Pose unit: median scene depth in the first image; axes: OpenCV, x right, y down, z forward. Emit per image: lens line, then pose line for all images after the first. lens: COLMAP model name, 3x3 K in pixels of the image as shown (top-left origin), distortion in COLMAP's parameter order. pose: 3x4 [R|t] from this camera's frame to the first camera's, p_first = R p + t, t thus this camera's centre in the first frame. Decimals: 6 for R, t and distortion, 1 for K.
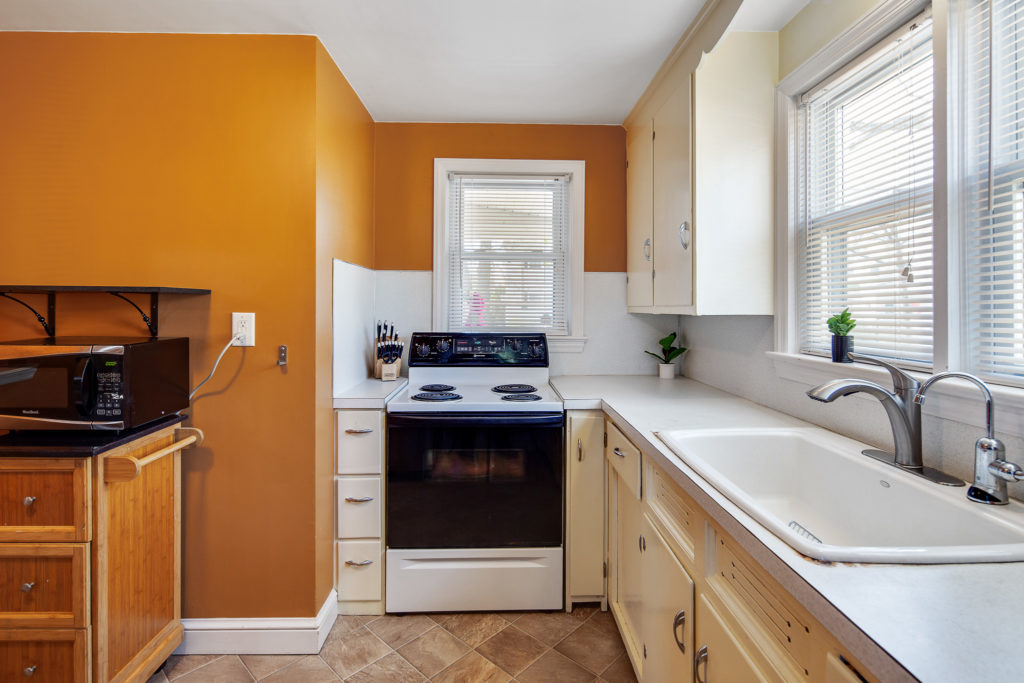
lens RADIAL K [[509.0, 0, 497.7], [0, 509.0, 290.0], [0, 0, 1]] dist [-0.001567, 0.000217]
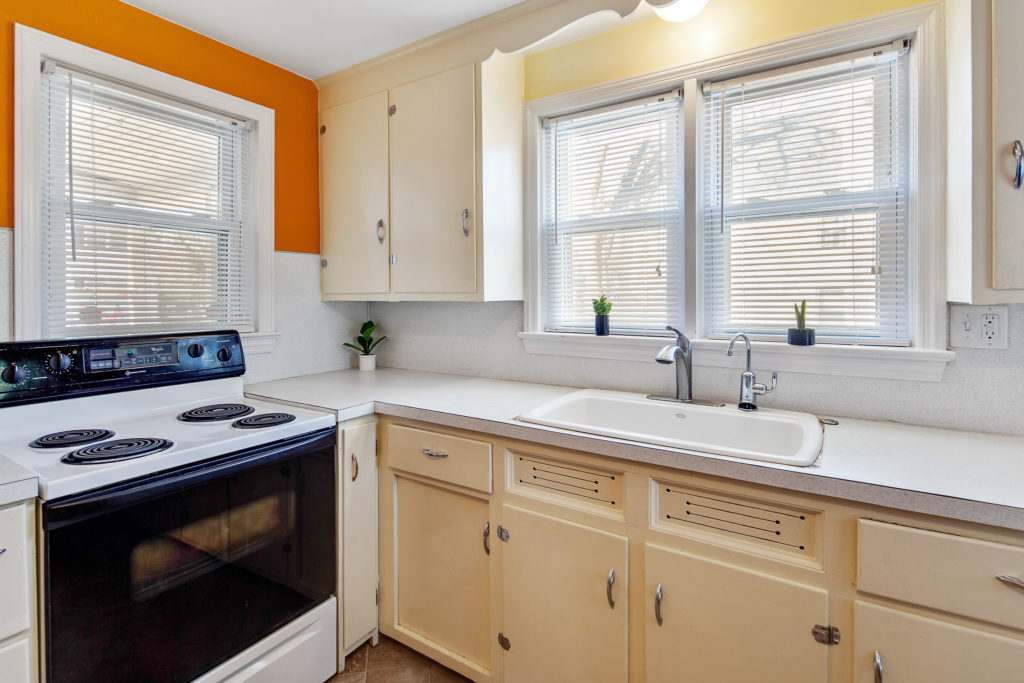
lens RADIAL K [[509.0, 0, 497.7], [0, 509.0, 290.0], [0, 0, 1]] dist [-0.001567, 0.000217]
pose [[0.547879, 0.007304, 0.836525, -0.398191], [-0.024251, 0.999680, 0.007154, 0.015836], [-0.836206, -0.024206, 0.547881, 0.357026]]
